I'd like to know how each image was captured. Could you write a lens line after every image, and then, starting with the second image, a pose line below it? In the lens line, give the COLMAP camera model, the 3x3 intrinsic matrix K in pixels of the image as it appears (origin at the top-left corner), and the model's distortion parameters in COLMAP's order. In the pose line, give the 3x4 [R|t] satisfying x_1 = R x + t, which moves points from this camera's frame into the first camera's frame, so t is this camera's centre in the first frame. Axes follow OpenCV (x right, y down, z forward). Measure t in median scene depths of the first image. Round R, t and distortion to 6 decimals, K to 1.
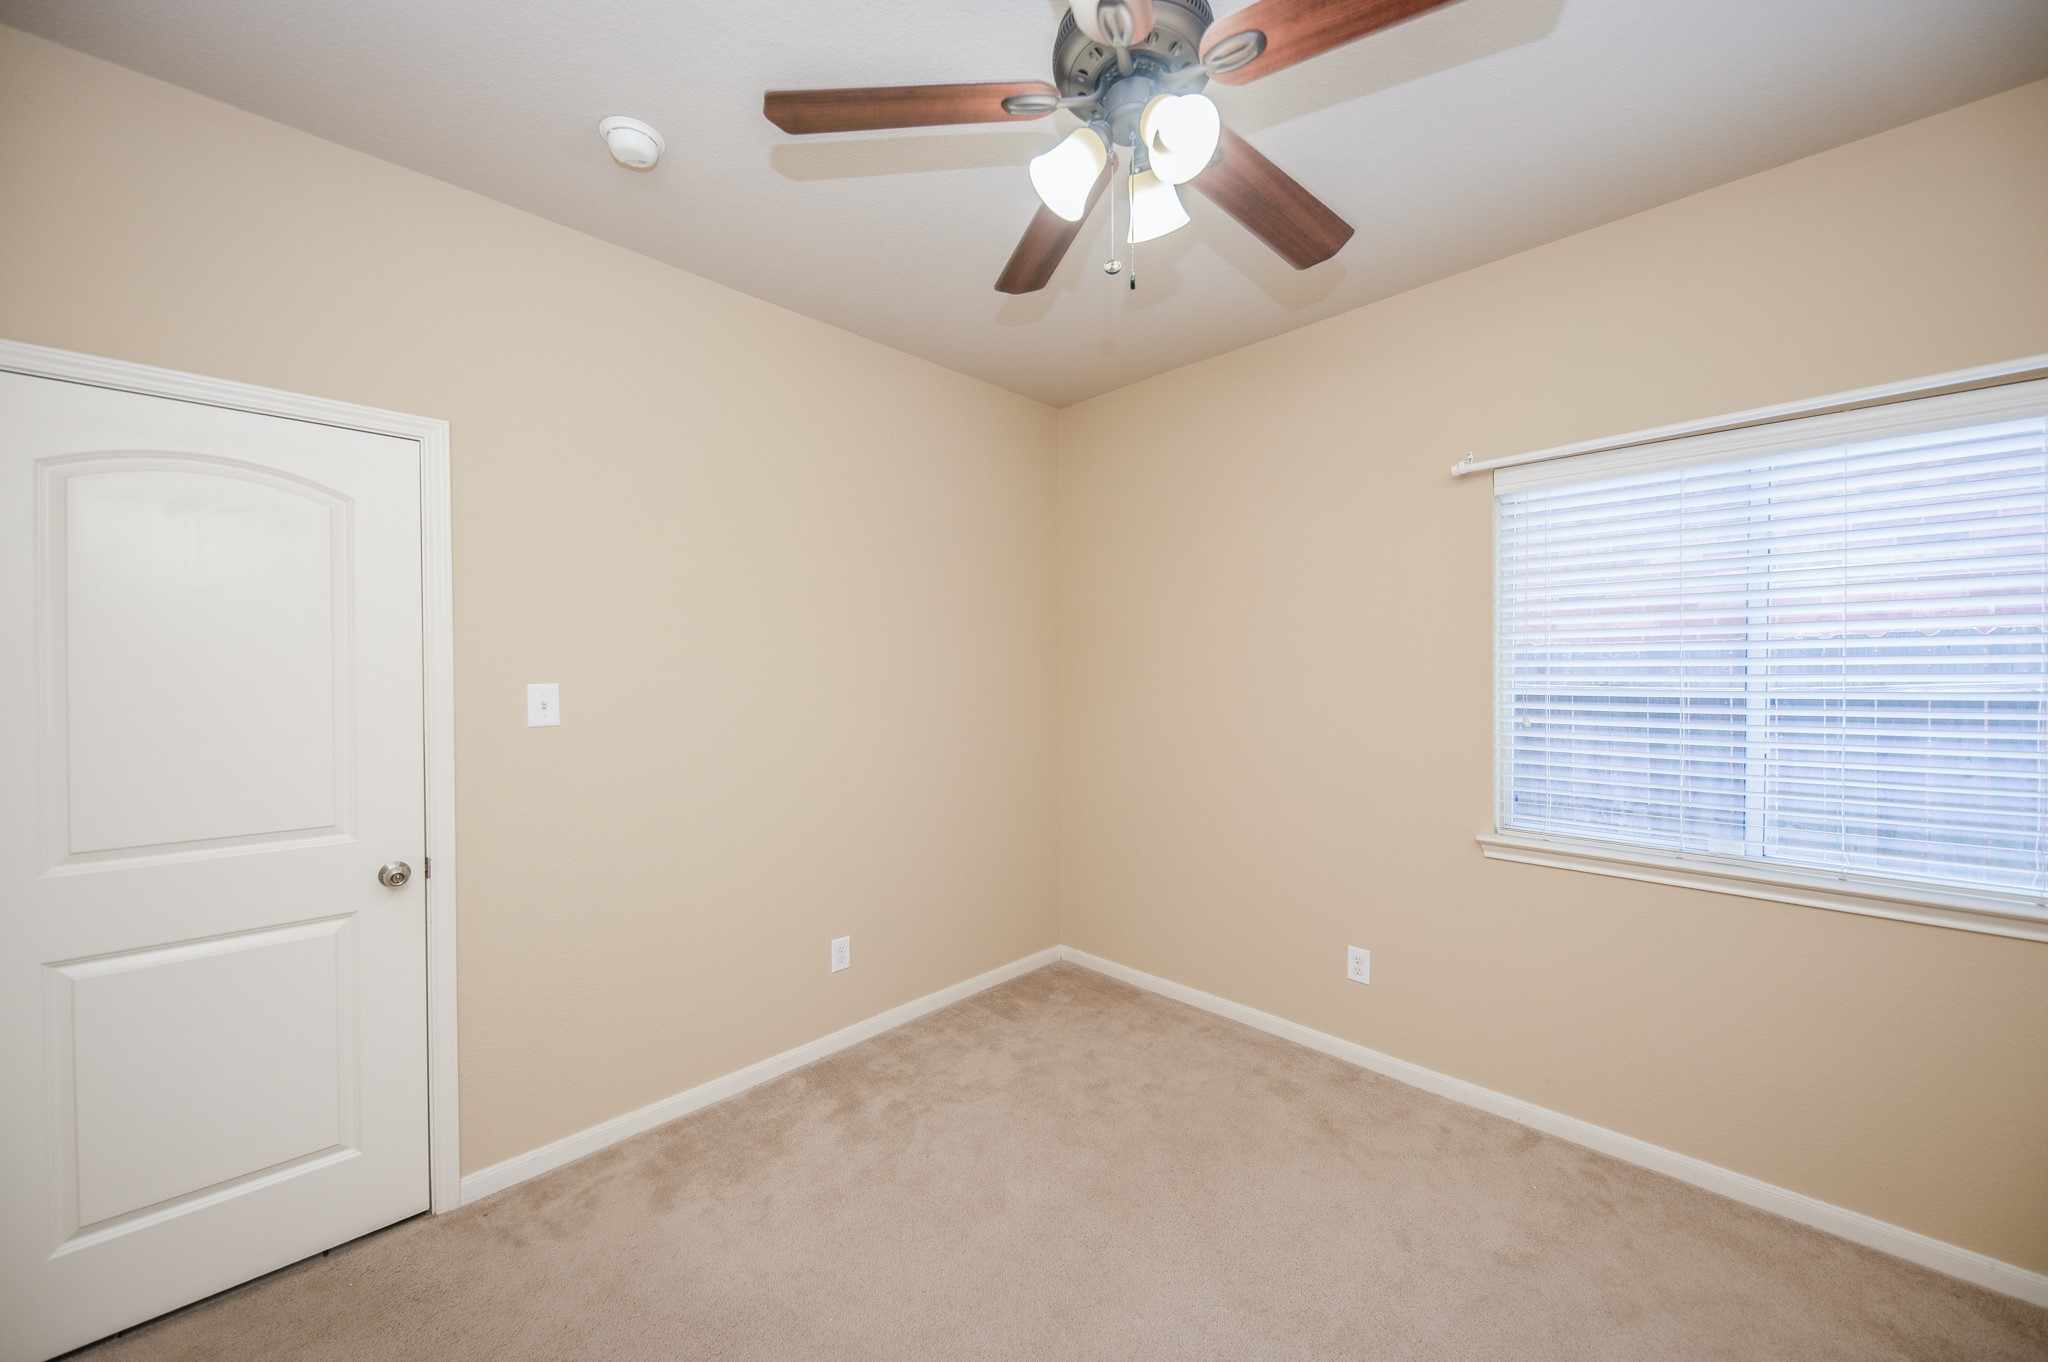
lens RADIAL K [[746.1, 0, 1020.4], [0, 746.1, 687.1], [0, 0, 1]] dist [0.001474, 0.000071]
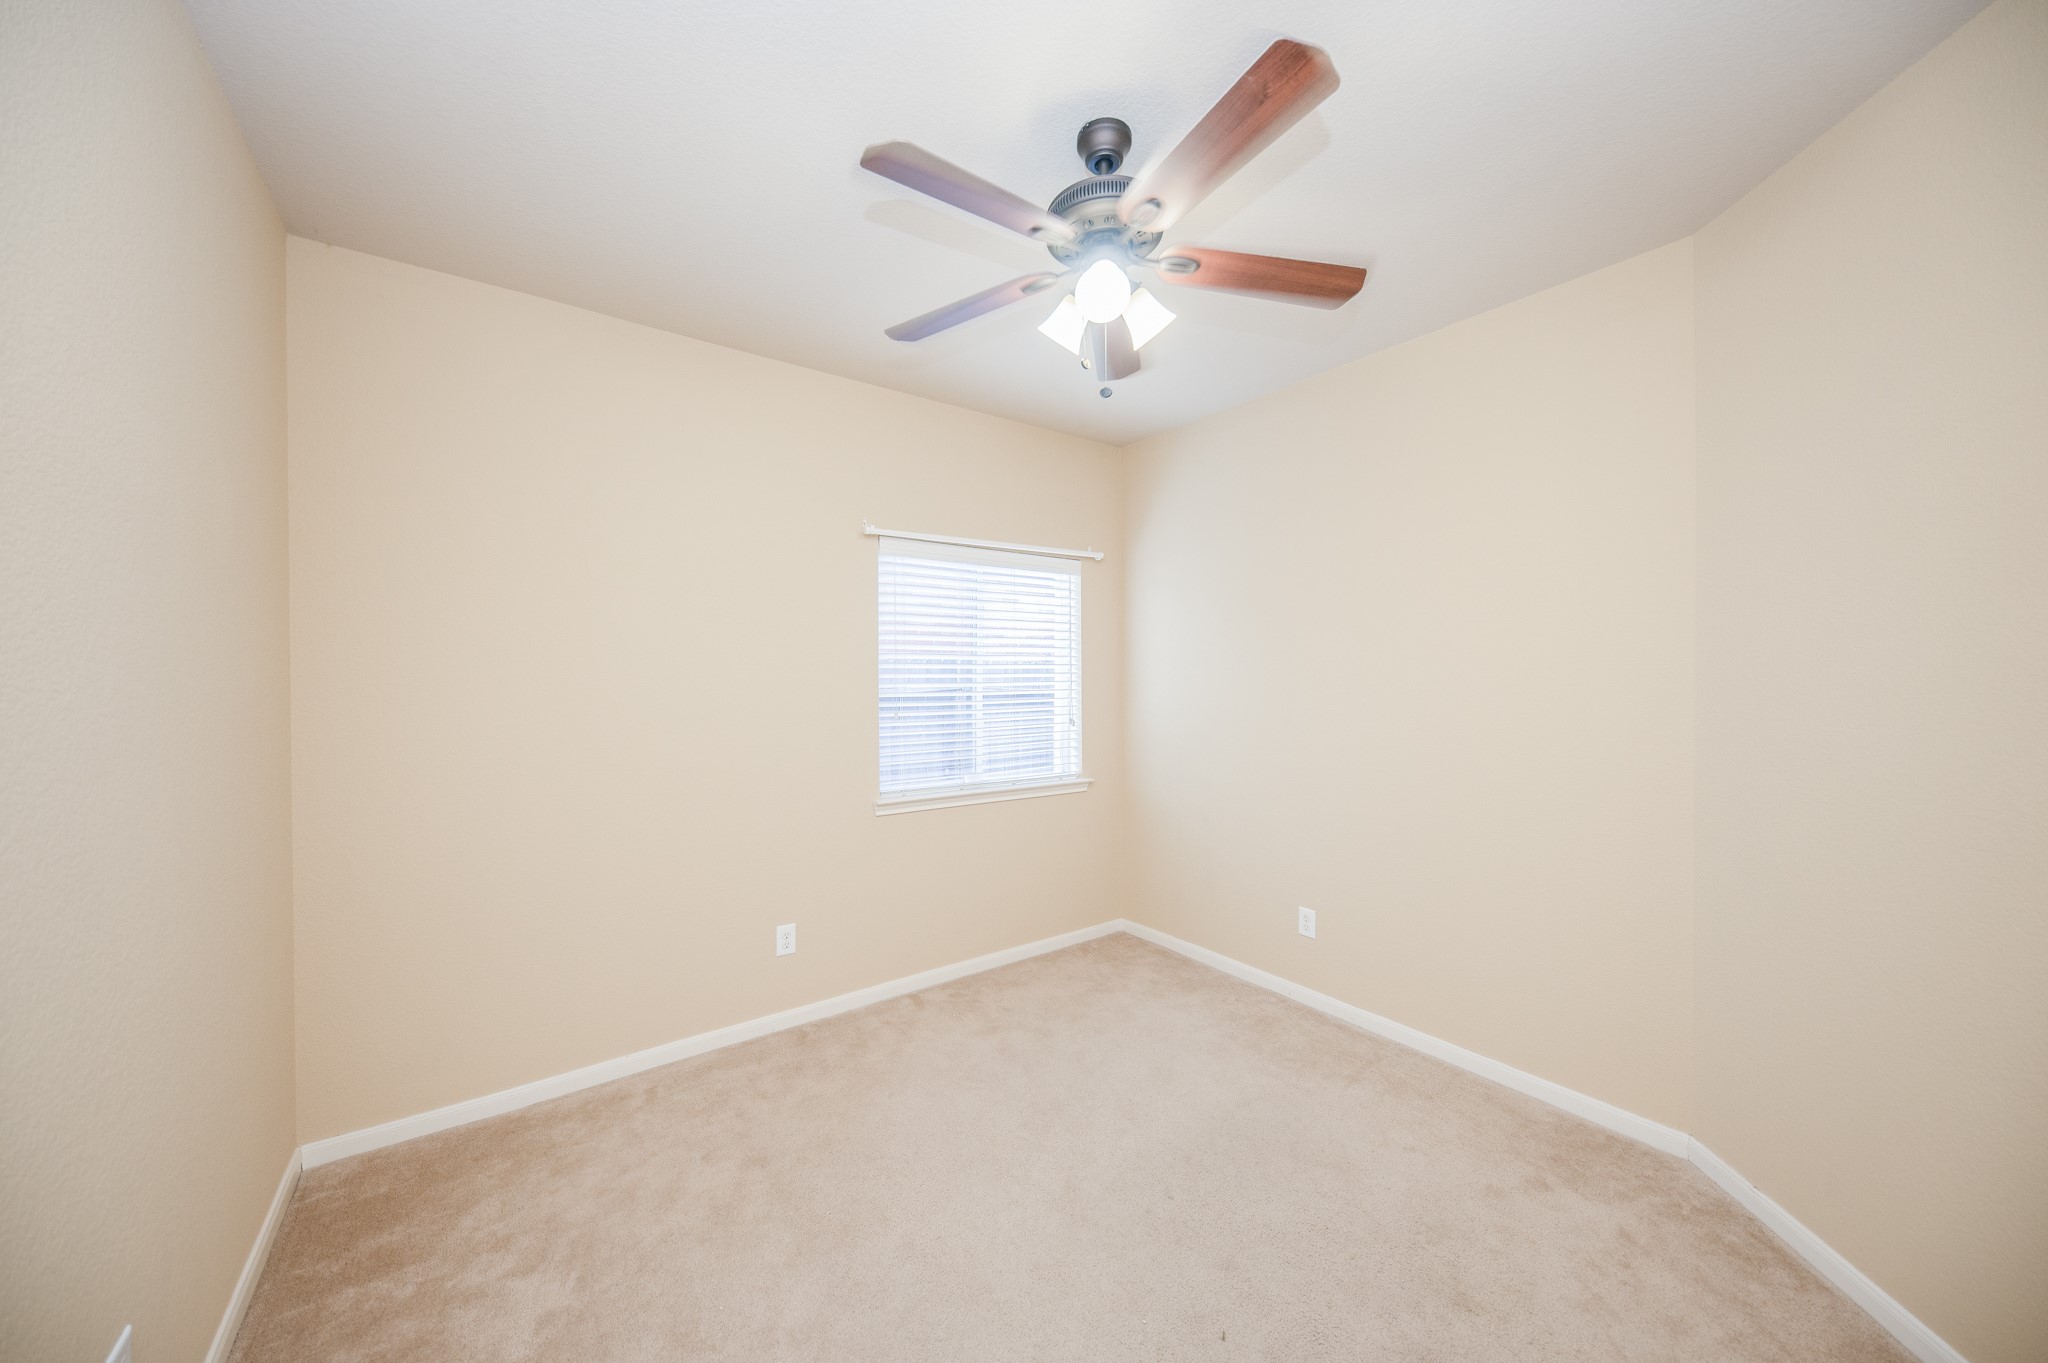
lens RADIAL K [[746.1, 0, 1020.4], [0, 746.1, 687.6], [0, 0, 1]] dist [0.001474, 0.000071]
pose [[0.129210, -0.005454, 0.991602, -0.738648], [0.023795, 0.999714, 0.002398, -0.005349], [-0.991332, 0.023286, 0.129303, 0.587313]]
